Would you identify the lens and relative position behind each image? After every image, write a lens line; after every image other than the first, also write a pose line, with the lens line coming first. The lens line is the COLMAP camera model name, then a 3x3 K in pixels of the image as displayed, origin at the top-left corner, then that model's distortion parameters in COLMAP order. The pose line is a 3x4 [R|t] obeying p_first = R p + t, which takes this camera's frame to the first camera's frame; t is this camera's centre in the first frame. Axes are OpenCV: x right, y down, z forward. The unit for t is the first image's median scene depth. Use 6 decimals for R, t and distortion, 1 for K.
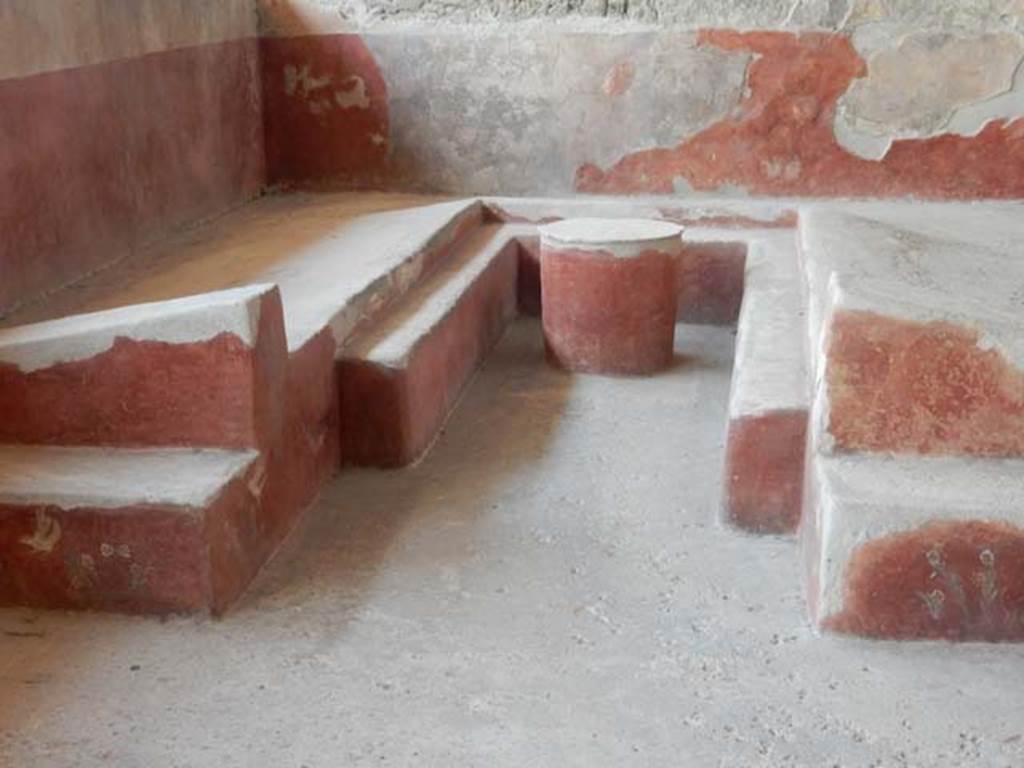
lens RADIAL K [[1465.7, 0, 498.2], [0, 1465.7, 385.5], [0, 0, 1]] dist [-0.000533, 0.037869]
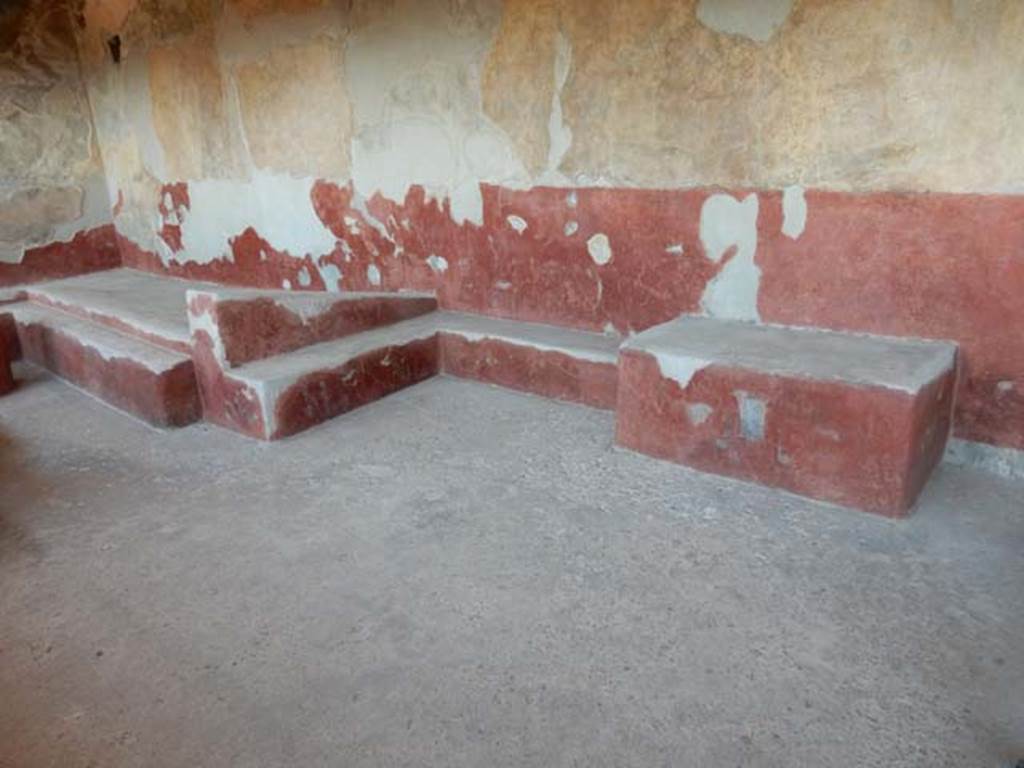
lens RADIAL K [[745.1, 0, 506.1], [0, 745.1, 382.7], [0, 0, 1]] dist [0.000799, -0.002878]
pose [[0.530502, -0.292940, 0.795459, -0.273614], [0.276384, 0.946885, 0.164381, -0.001809], [-0.801361, 0.132648, 0.583288, 0.028220]]
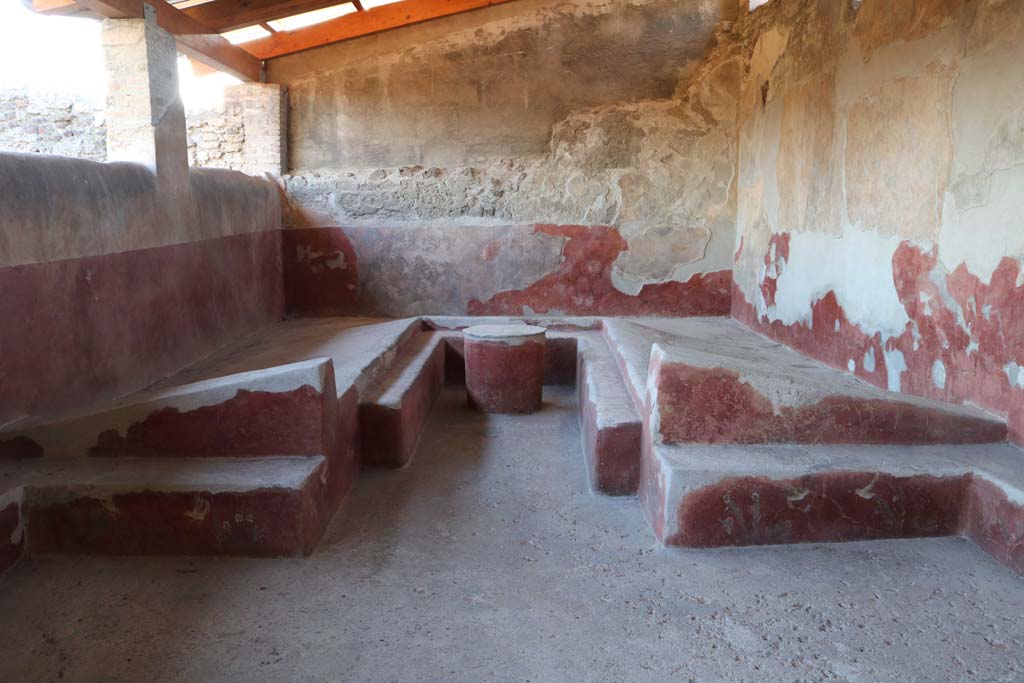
lens RADIAL K [[845.0, 0, 520.2], [0, 845.0, 339.8], [0, 0, 1]] dist [-0.153534, 0.159593]
pose [[0.988240, -0.015996, 0.152072, -0.058137], [0.033414, 0.993069, -0.112681, 0.018343], [-0.149215, 0.116437, 0.981925, 0.014457]]
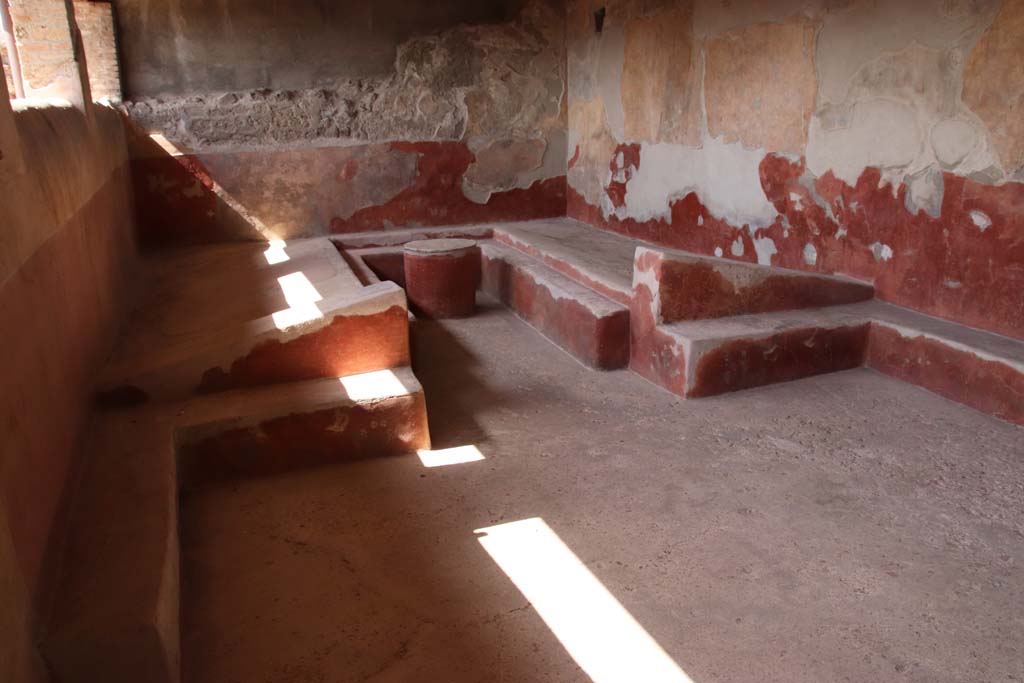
lens RADIAL K [[845.0, 0, 520.2], [0, 845.0, 339.8], [0, 0, 1]] dist [-0.153534, 0.159593]
pose [[0.876059, -0.142173, 0.460769, -0.363973], [0.142877, 0.989171, 0.033562, -0.003639], [-0.460551, 0.036431, 0.886885, -0.036843]]
